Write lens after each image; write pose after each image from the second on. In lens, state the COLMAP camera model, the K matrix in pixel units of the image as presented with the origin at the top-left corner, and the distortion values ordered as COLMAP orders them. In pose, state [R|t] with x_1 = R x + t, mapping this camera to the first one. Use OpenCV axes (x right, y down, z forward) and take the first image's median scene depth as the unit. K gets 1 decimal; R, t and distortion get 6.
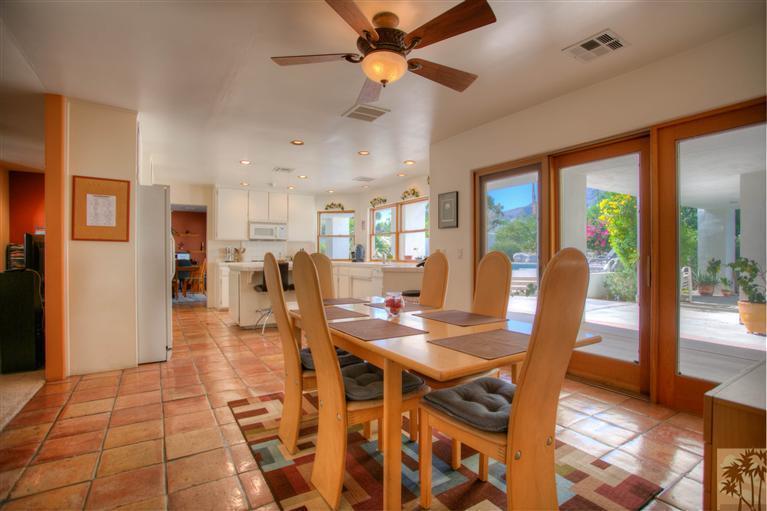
lens RADIAL K [[379.8, 0, 383.5], [0, 379.8, 255.5], [0, 0, 1]] dist [-0.036229, 0.000020]
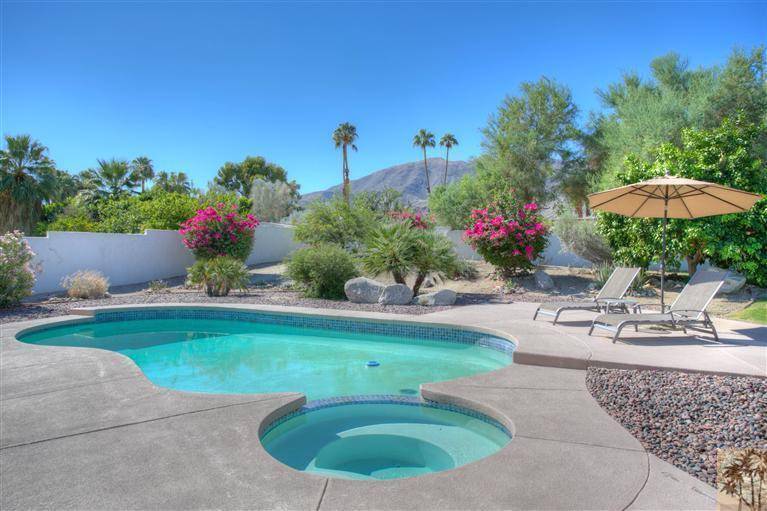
lens RADIAL K [[412.3, 0, 383.5], [0, 412.3, 255.5], [0, 0, 1]] dist [-0.042585, 0.000417]
pose [[0.865345, -0.002526, 0.501171, 0.418240], [-0.002147, 0.999959, 0.008748, -0.084564], [-0.501172, -0.008646, 0.865304, 1.523633]]
